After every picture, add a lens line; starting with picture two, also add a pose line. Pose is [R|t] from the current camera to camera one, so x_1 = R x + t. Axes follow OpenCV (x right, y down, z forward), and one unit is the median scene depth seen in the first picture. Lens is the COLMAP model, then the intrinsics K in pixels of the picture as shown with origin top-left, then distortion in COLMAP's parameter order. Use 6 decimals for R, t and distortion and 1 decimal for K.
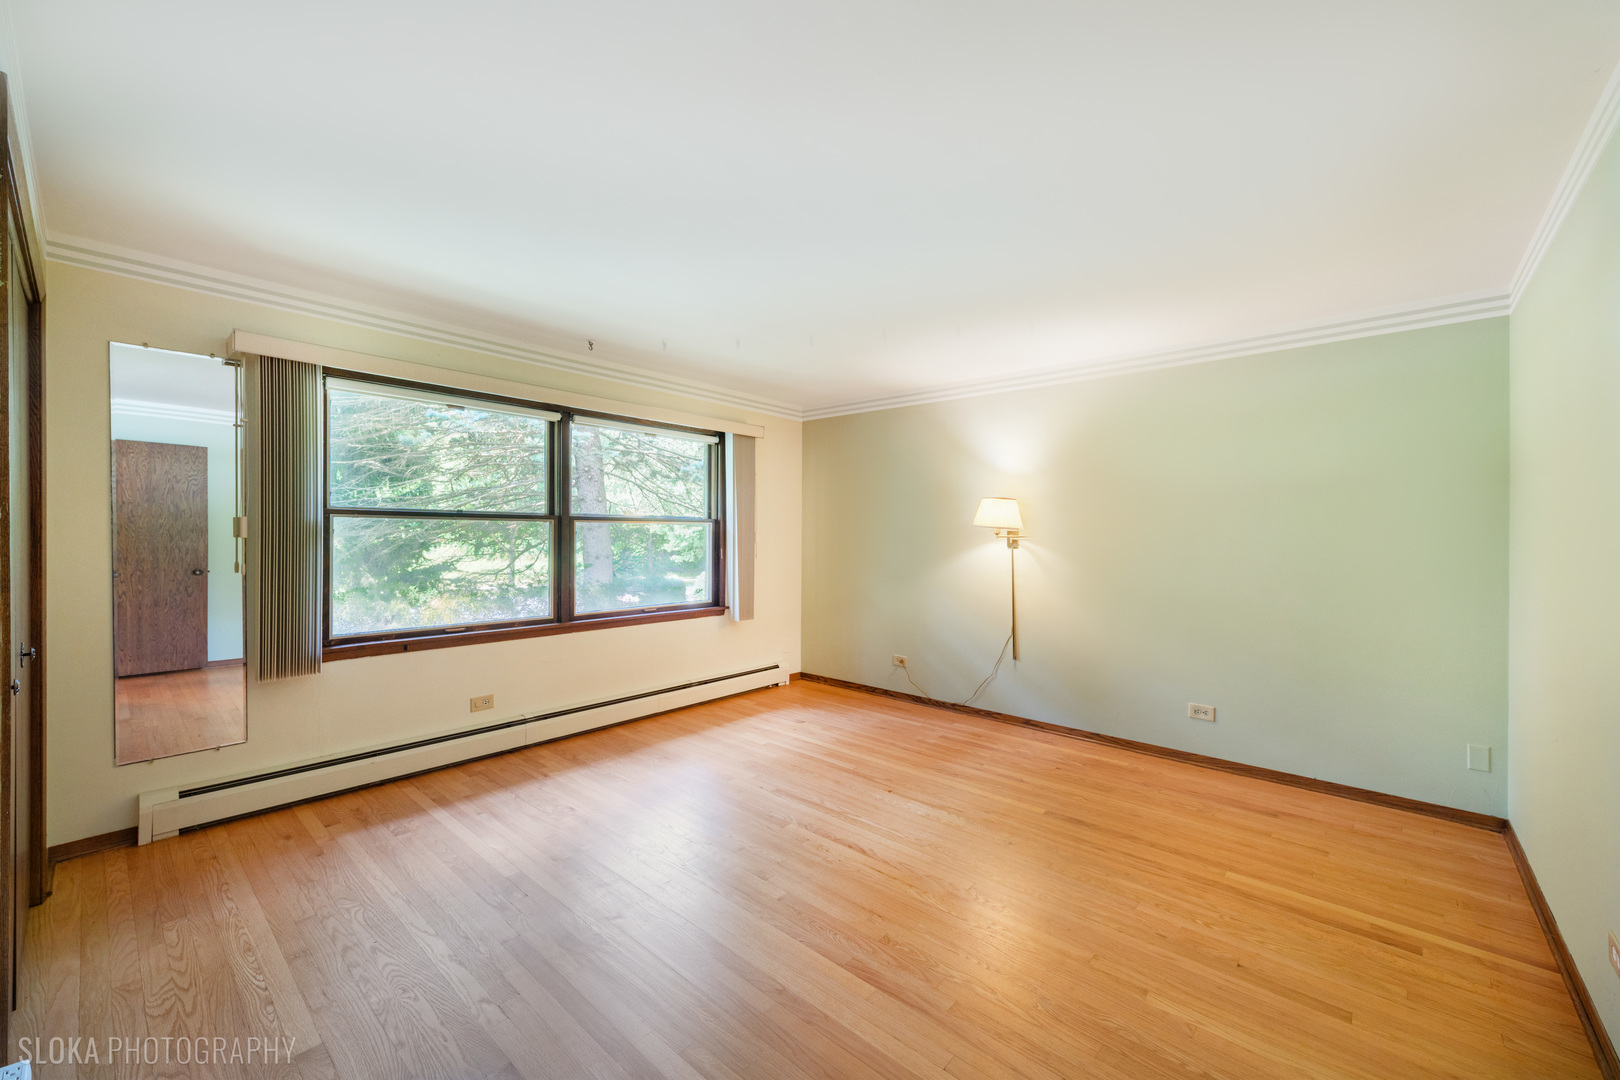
lens RADIAL K [[646.2, 0, 819.4], [0, 646.2, 539.1], [0, 0, 1]] dist [-0.000274, -0.000032]
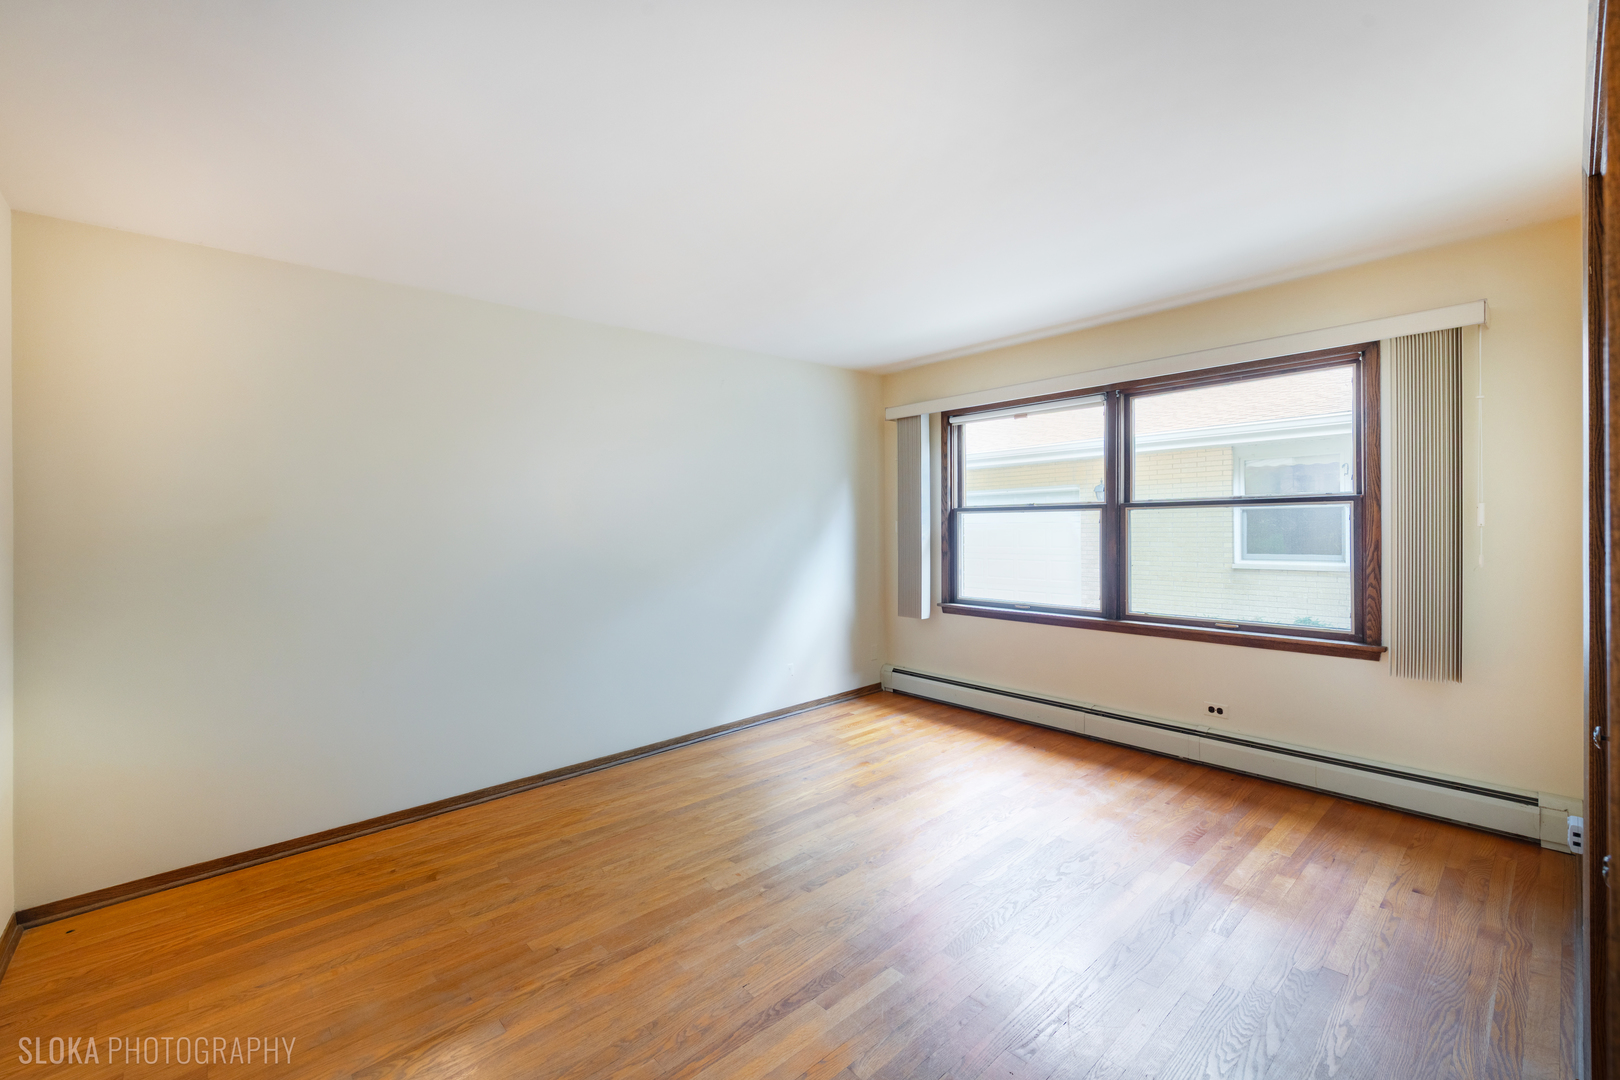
lens RADIAL K [[667.1, 0, 811.3], [0, 667.1, 529.2], [0, 0, 1]] dist [-0.000301, -0.000016]
pose [[-0.125428, 0.004047, -0.992095, 0.567324], [0.002757, 0.999989, 0.003731, -0.004472], [0.992099, -0.002267, -0.125437, 0.639183]]
